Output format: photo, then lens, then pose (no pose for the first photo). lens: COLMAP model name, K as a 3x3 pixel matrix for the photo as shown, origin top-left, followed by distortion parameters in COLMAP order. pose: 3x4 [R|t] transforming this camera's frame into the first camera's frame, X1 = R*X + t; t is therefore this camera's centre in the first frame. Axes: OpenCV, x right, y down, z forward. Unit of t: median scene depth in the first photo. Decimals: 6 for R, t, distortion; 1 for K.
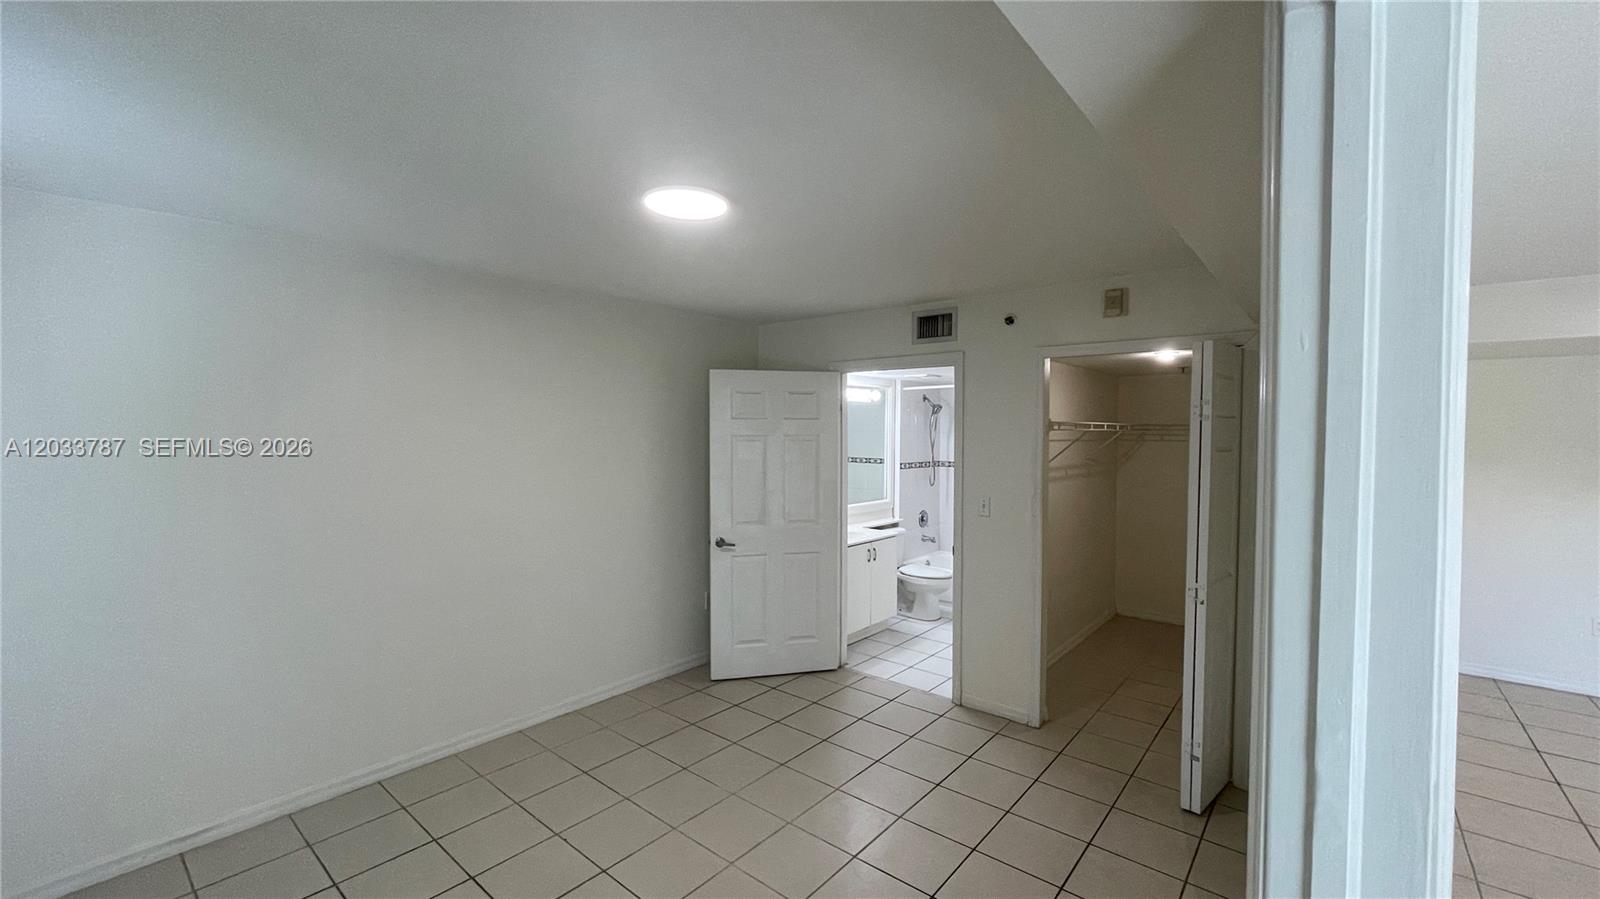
lens RADIAL K [[644.7, 0, 800.0], [0, 644.7, 449.5], [0, 0, 1]] dist [-0.004125, 0.000239]
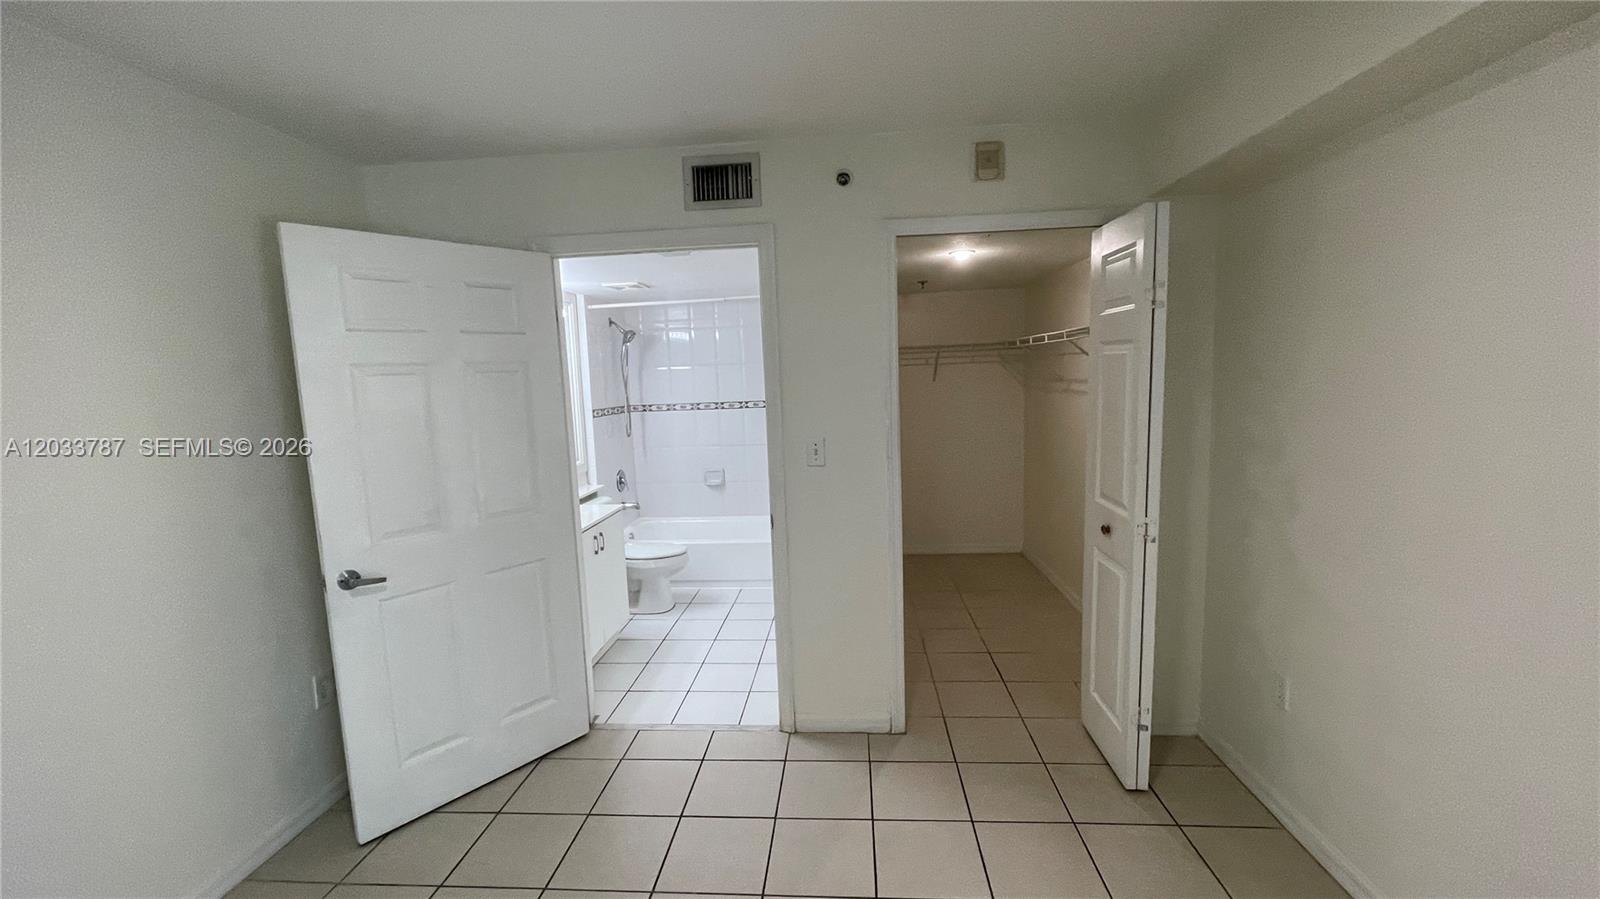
lens RADIAL K [[644.7, 0, 800.0], [0, 644.7, 449.5], [0, 0, 1]] dist [-0.004125, 0.000239]
pose [[0.813003, -0.100522, 0.573517, -0.112261], [0.057439, 0.994026, 0.092803, 0.016709], [-0.579420, -0.042507, 0.813920, 0.382121]]
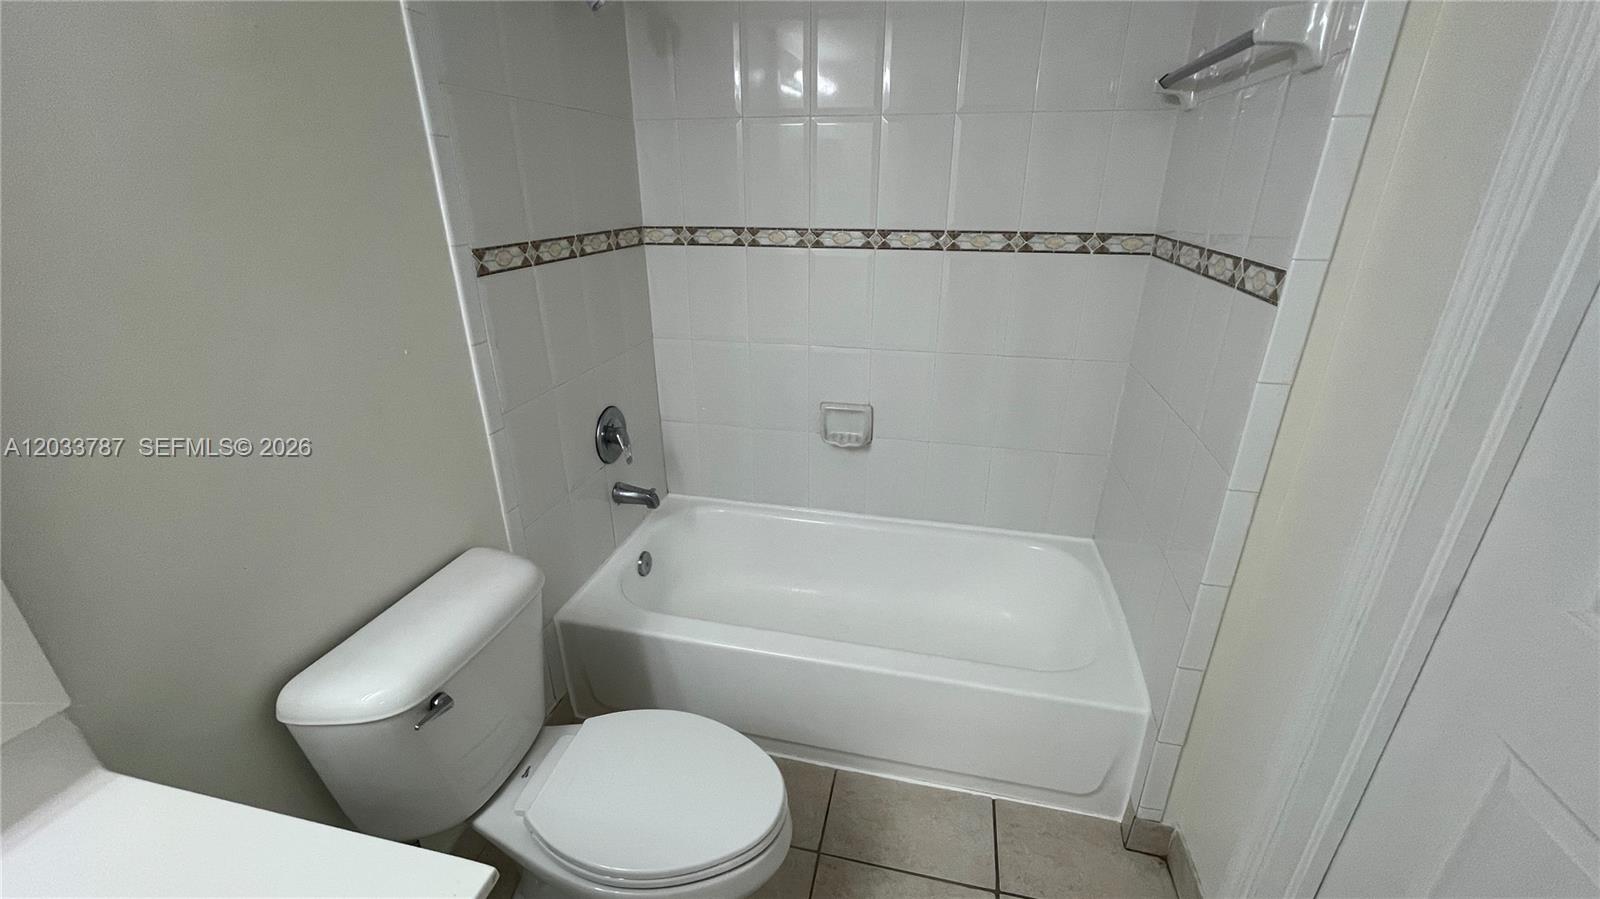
lens RADIAL K [[644.7, 0, 800.0], [0, 644.7, 449.5], [0, 0, 1]] dist [-0.004125, 0.000239]
pose [[0.889342, -0.185325, 0.418001, 0.220773], [0.024373, 0.932093, 0.361399, 0.012654], [-0.456592, -0.311219, 0.833466, 1.089187]]
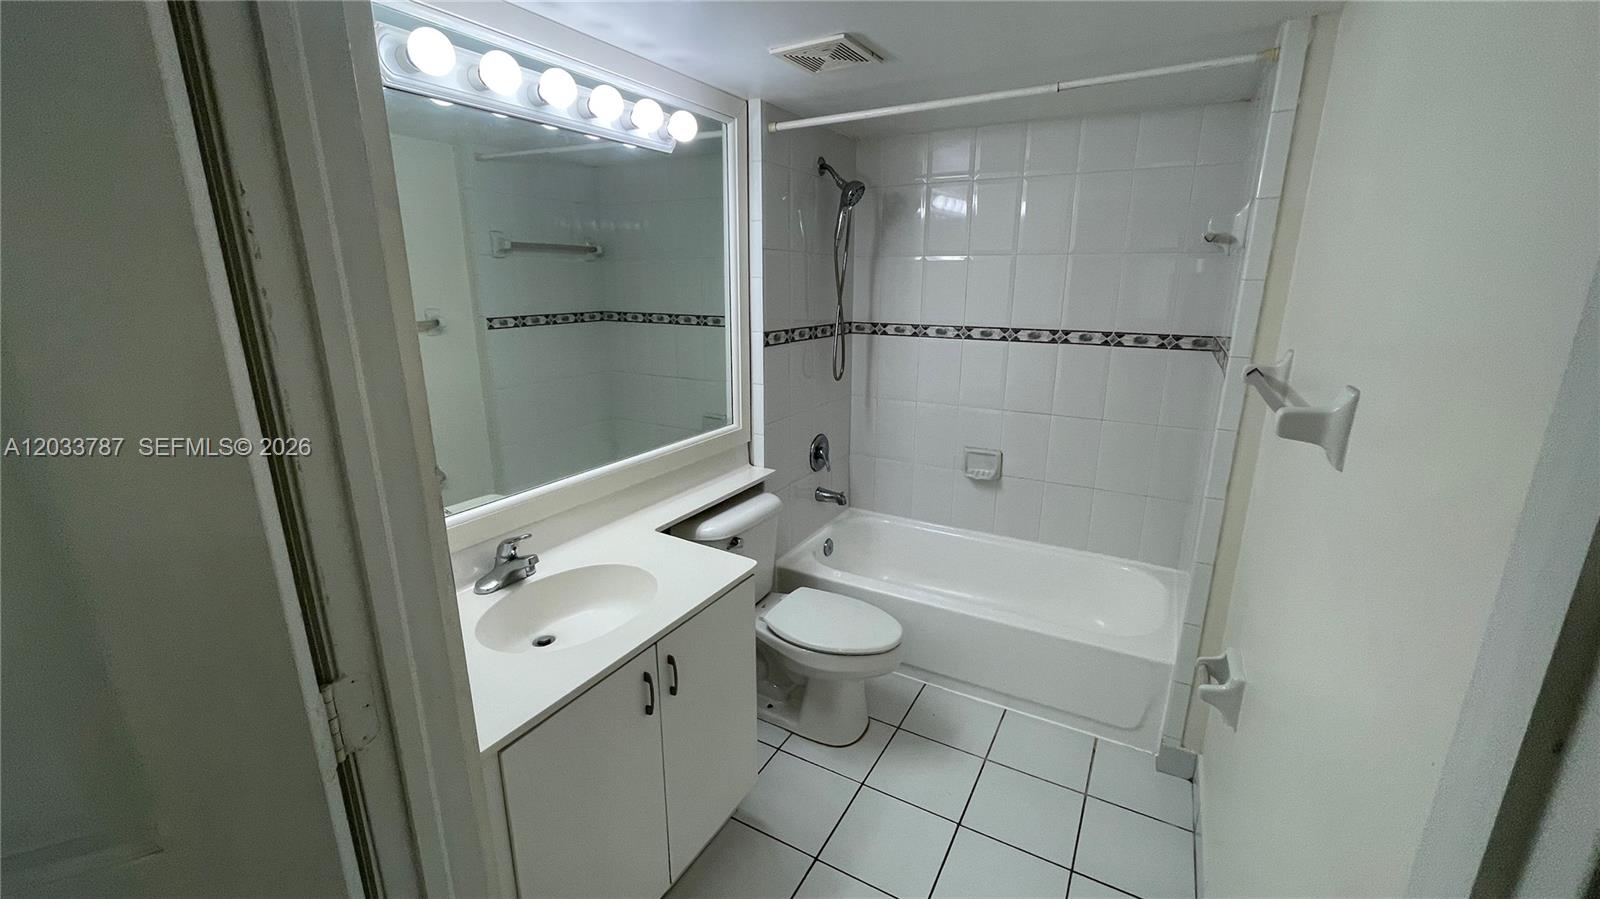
lens RADIAL K [[644.7, 0, 800.0], [0, 644.7, 449.5], [0, 0, 1]] dist [-0.004125, 0.000239]
pose [[0.982124, -0.050960, 0.181204, 0.147166], [0.008276, 0.973415, 0.228898, 0.001714], [-0.188052, -0.223307, 0.956436, 0.871870]]
